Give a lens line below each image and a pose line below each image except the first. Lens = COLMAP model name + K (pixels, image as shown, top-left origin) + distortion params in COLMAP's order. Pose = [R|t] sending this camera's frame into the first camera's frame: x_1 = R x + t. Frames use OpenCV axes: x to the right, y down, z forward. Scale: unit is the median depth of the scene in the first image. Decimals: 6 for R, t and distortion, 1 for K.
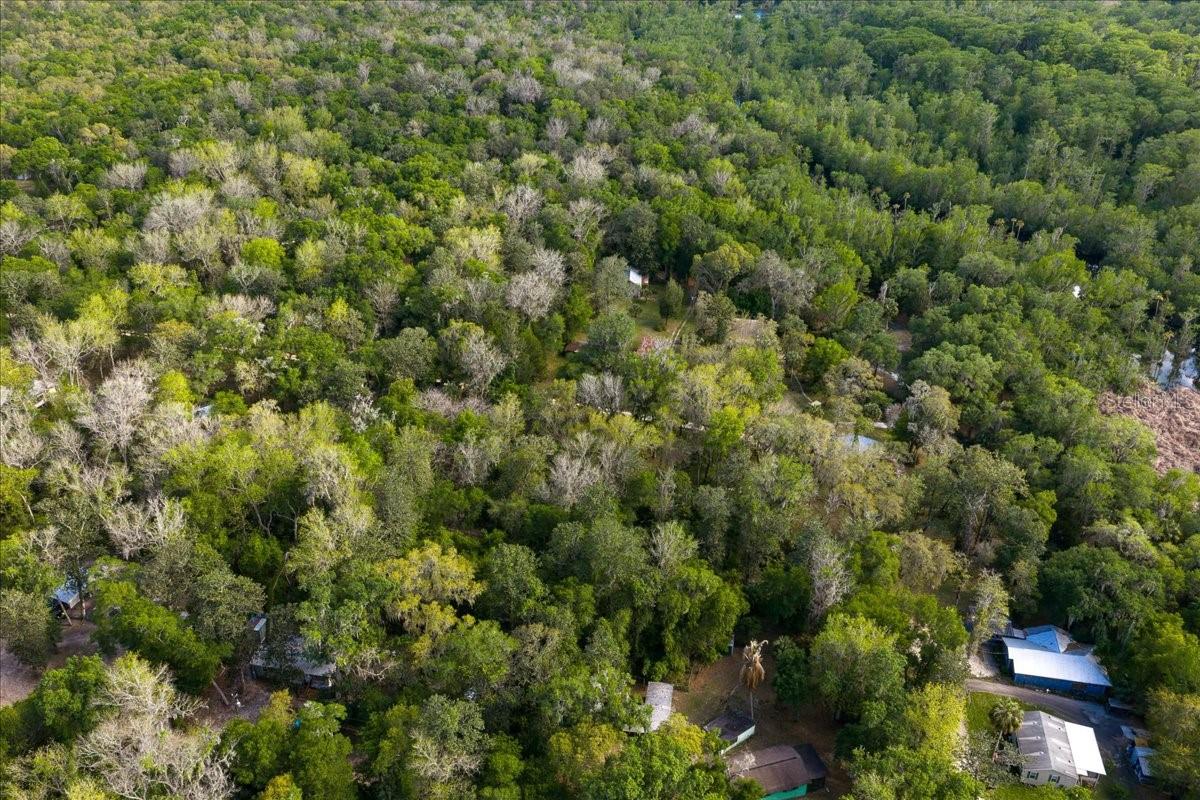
lens RADIAL K [[989.3, 0, 596.4], [0, 989.3, 399.4], [0, 0, 1]] dist [0.003201, -0.000167]
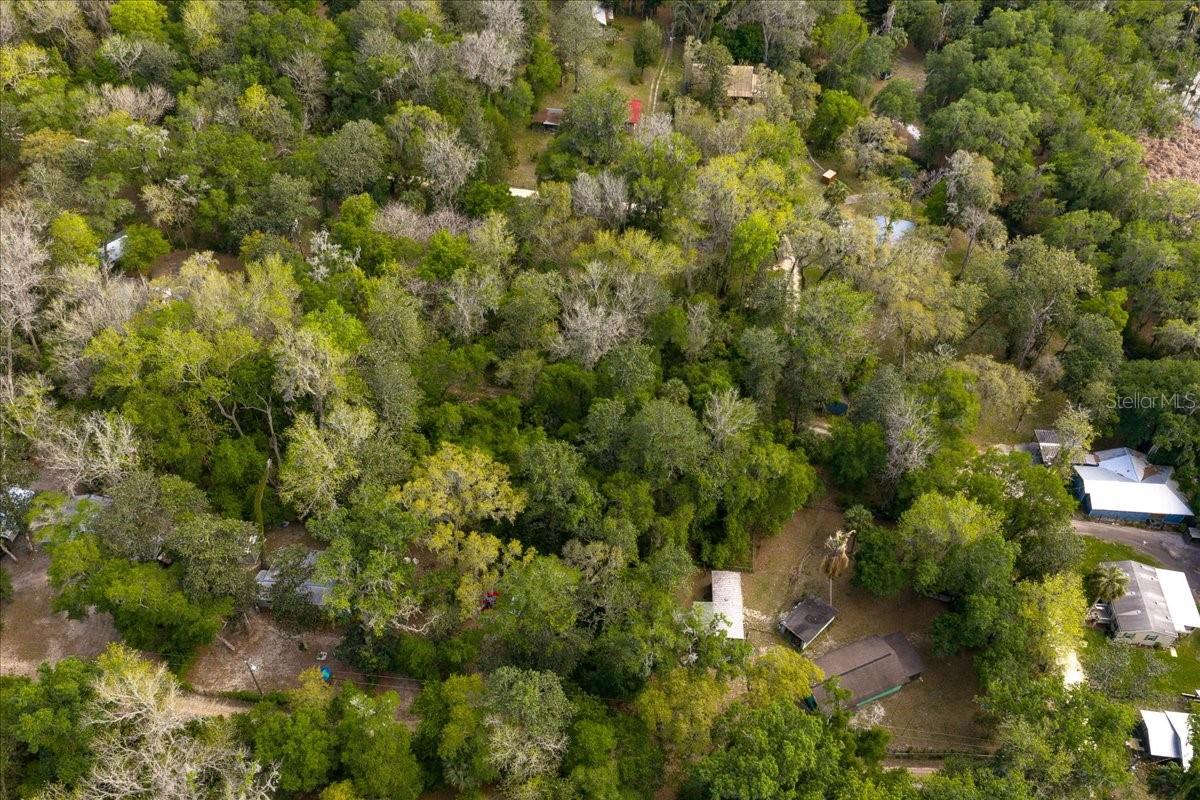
lens RADIAL K [[989.3, 0, 596.4], [0, 989.3, 399.4], [0, 0, 1]] dist [0.003201, -0.000167]
pose [[0.993557, -0.083806, 0.076293, -0.077257], [0.056524, 0.949917, 0.307347, -0.102490], [-0.098230, -0.301054, 0.948534, 0.158181]]
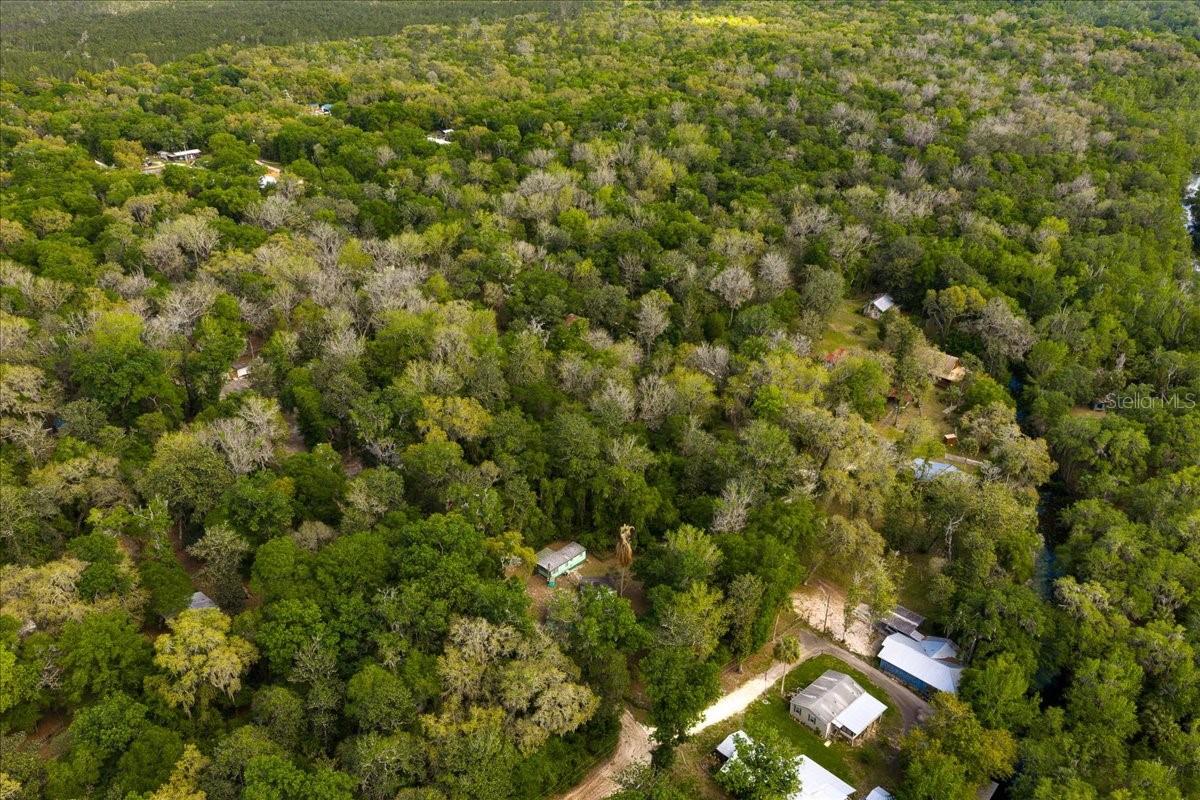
lens RADIAL K [[989.3, 0, 596.4], [0, 989.3, 399.4], [0, 0, 1]] dist [0.003201, -0.000167]
pose [[0.828572, 0.241806, -0.504974, 0.510595], [-0.263283, 0.964260, 0.029735, 0.040349], [0.494116, 0.108313, 0.862623, -0.102005]]
